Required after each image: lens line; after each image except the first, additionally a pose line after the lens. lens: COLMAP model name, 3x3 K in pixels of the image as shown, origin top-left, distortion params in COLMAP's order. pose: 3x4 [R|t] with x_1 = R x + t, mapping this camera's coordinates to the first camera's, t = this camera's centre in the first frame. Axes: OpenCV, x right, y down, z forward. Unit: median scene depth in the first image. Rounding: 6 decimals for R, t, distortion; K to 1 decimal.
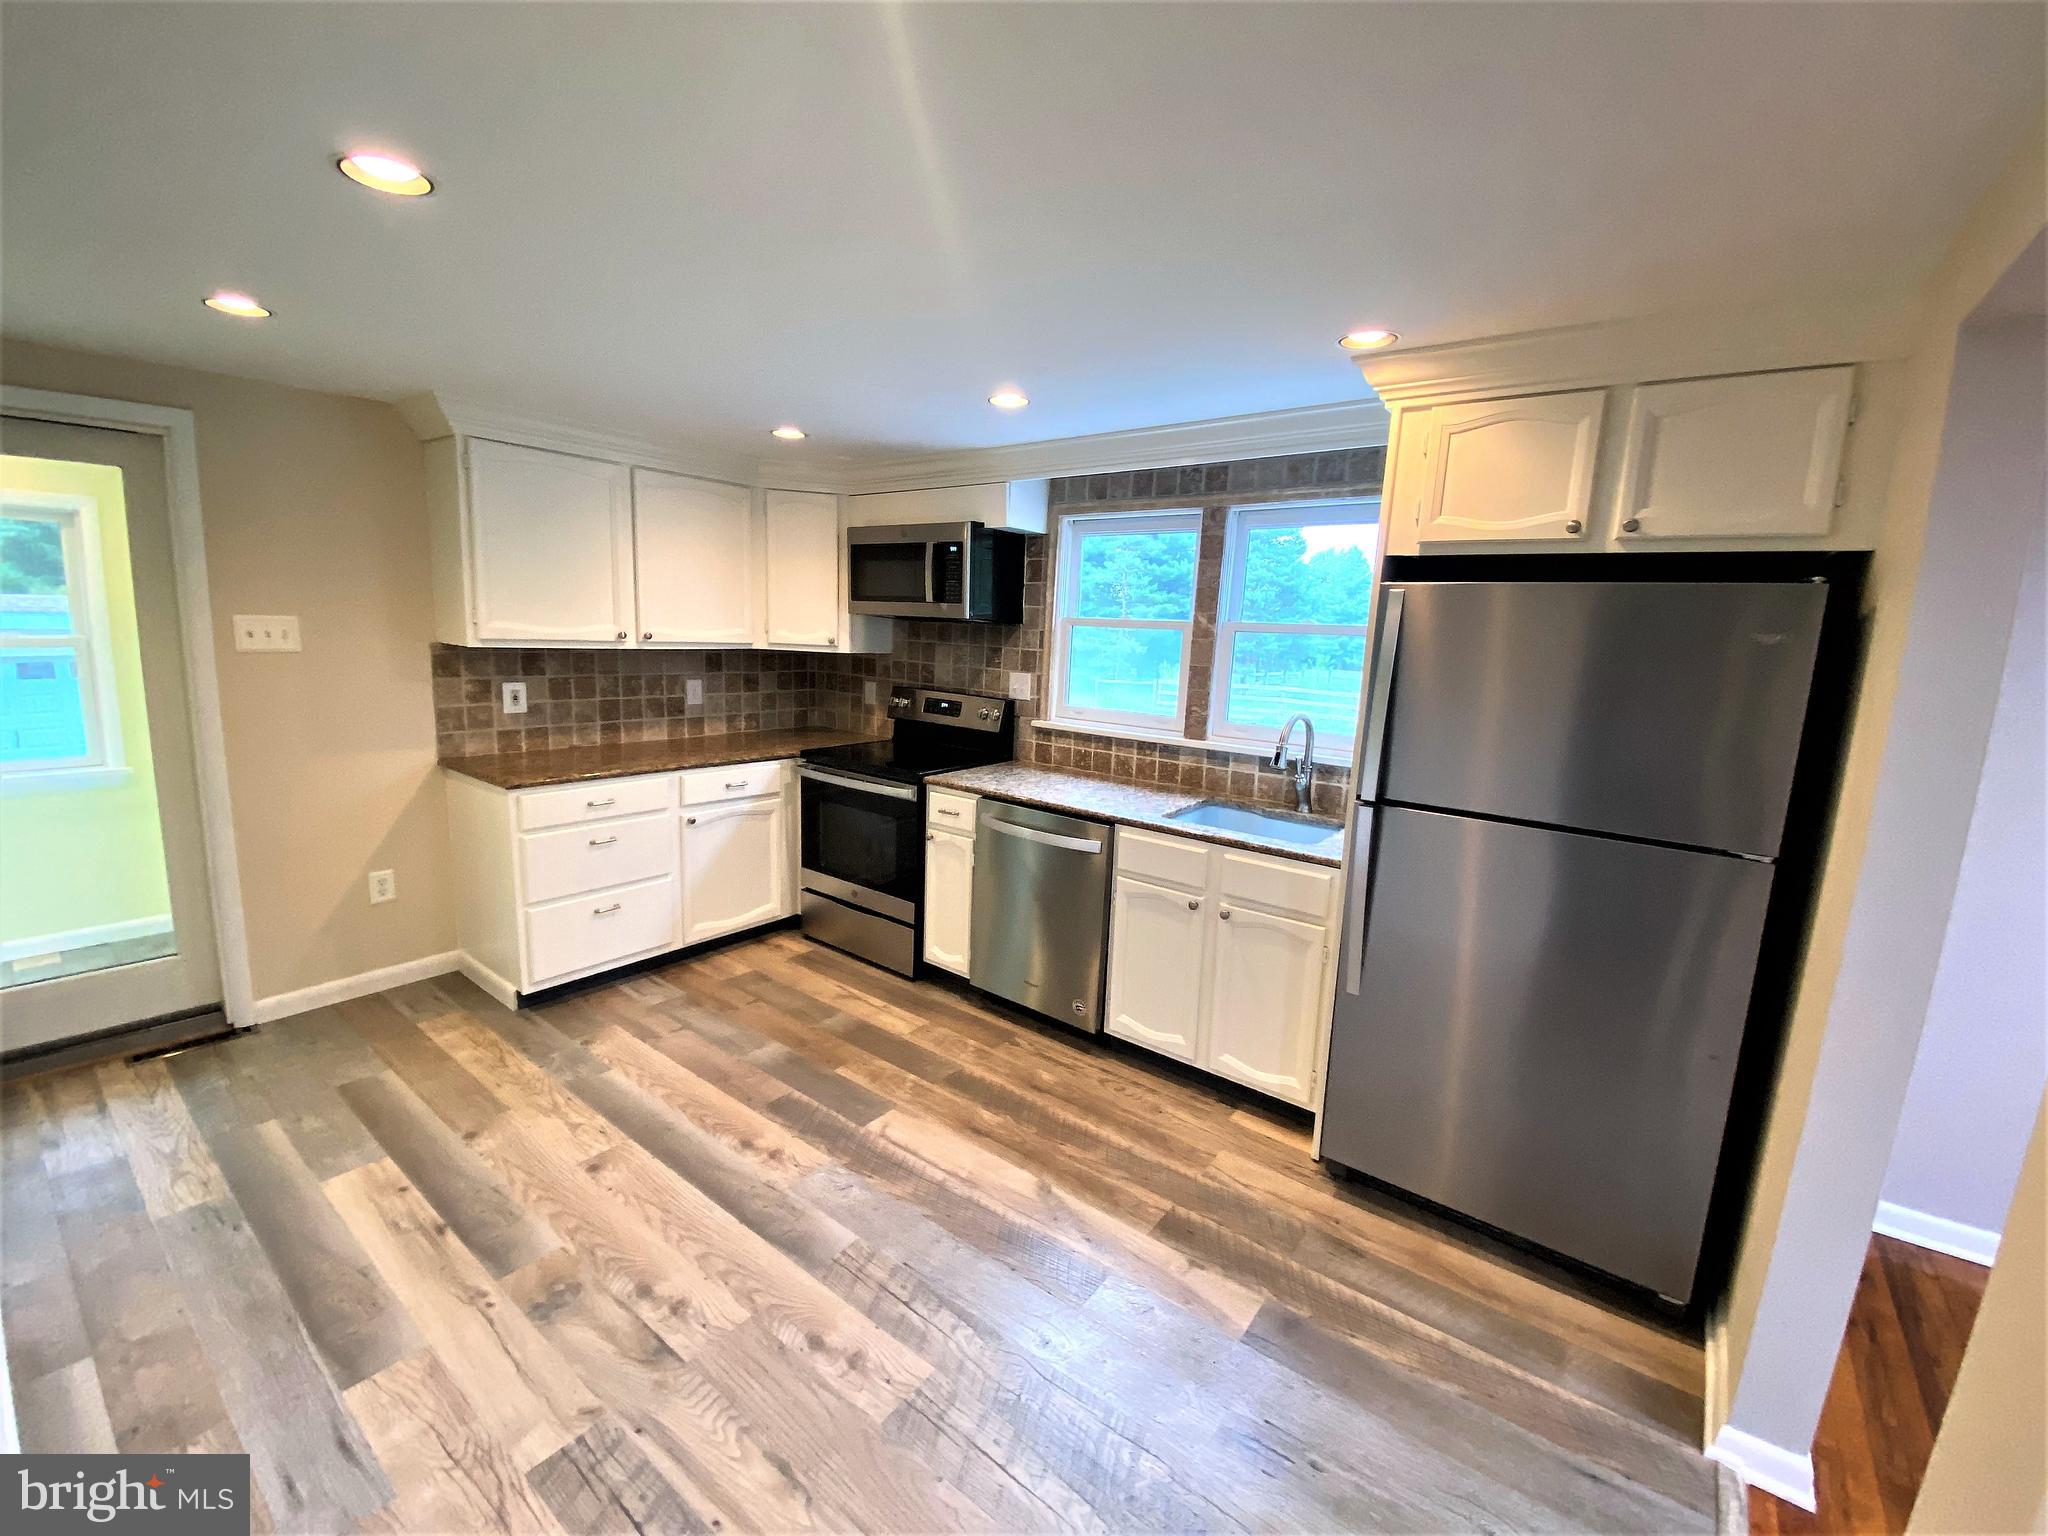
lens RADIAL K [[839.8, 0, 1071.2], [0, 839.8, 777.8], [0, 0, 1]] dist [0.007679, -0.012969]
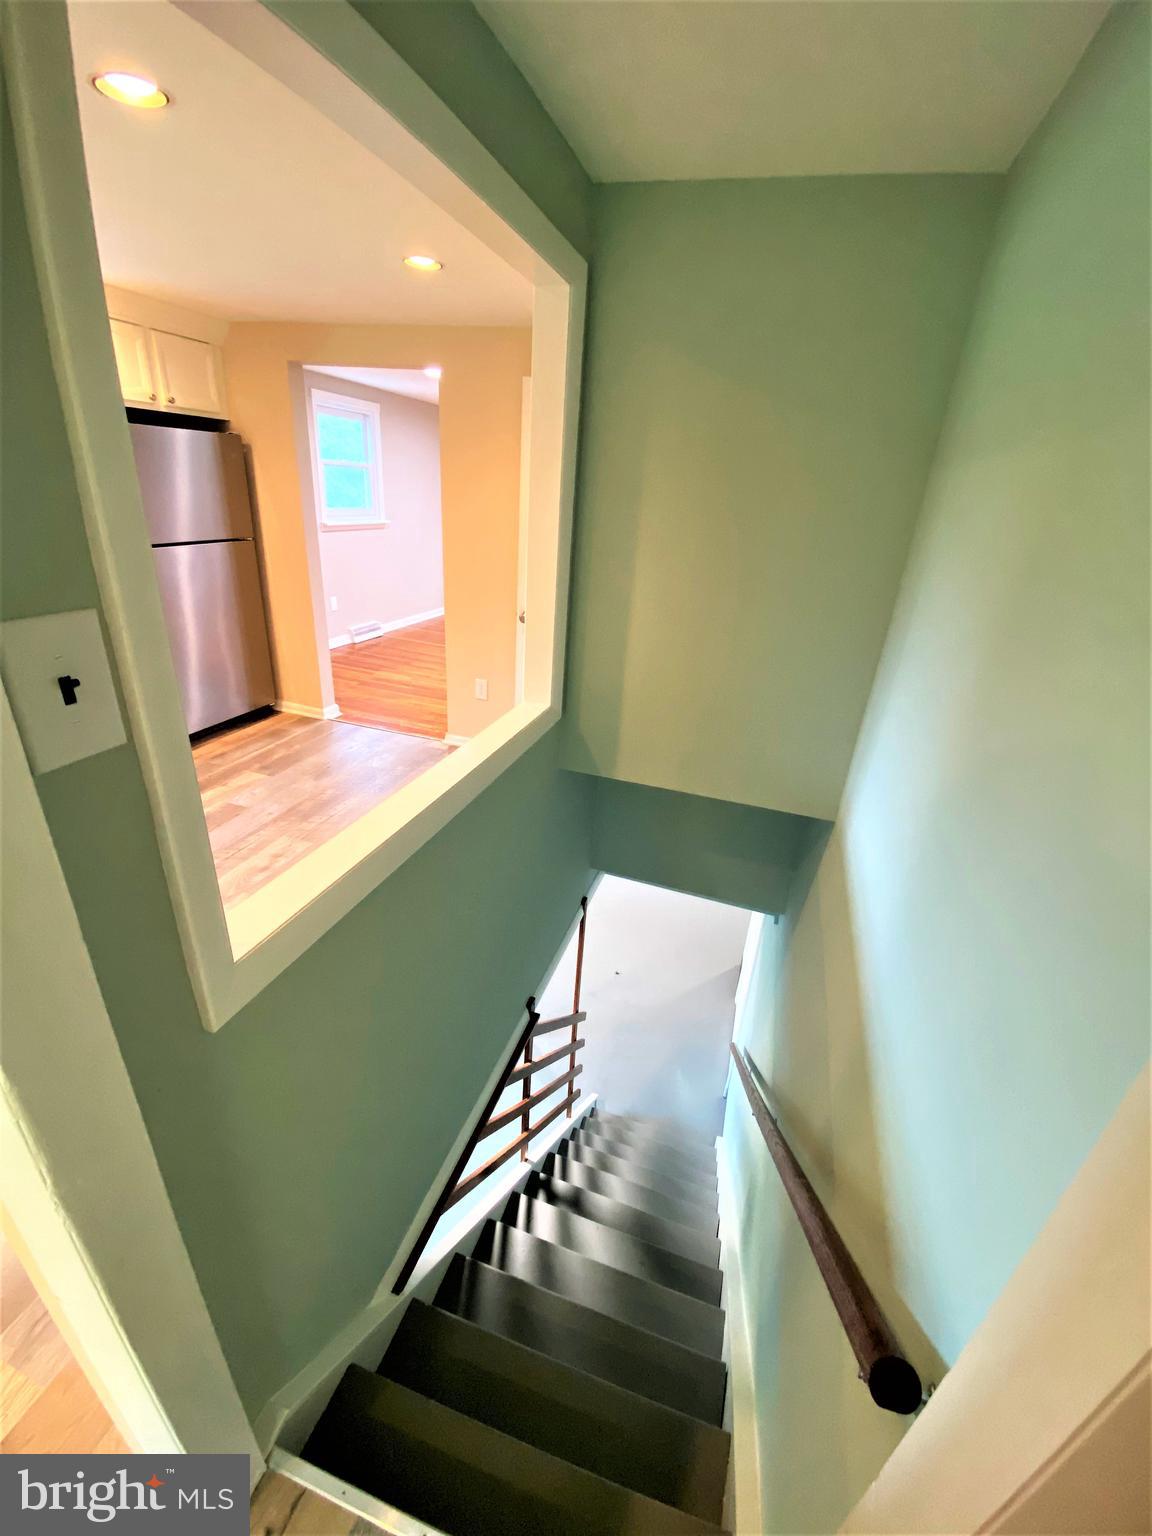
lens RADIAL K [[629.9, 0, 578.0], [0, 629.9, 778.5], [0, 0, 1]] dist [0.007679, -0.012969]
pose [[-0.320548, -0.467161, 0.824021, -1.588003], [0.062764, 0.857538, 0.510578, -0.218576], [-0.945151, 0.215383, -0.245561, 0.584986]]
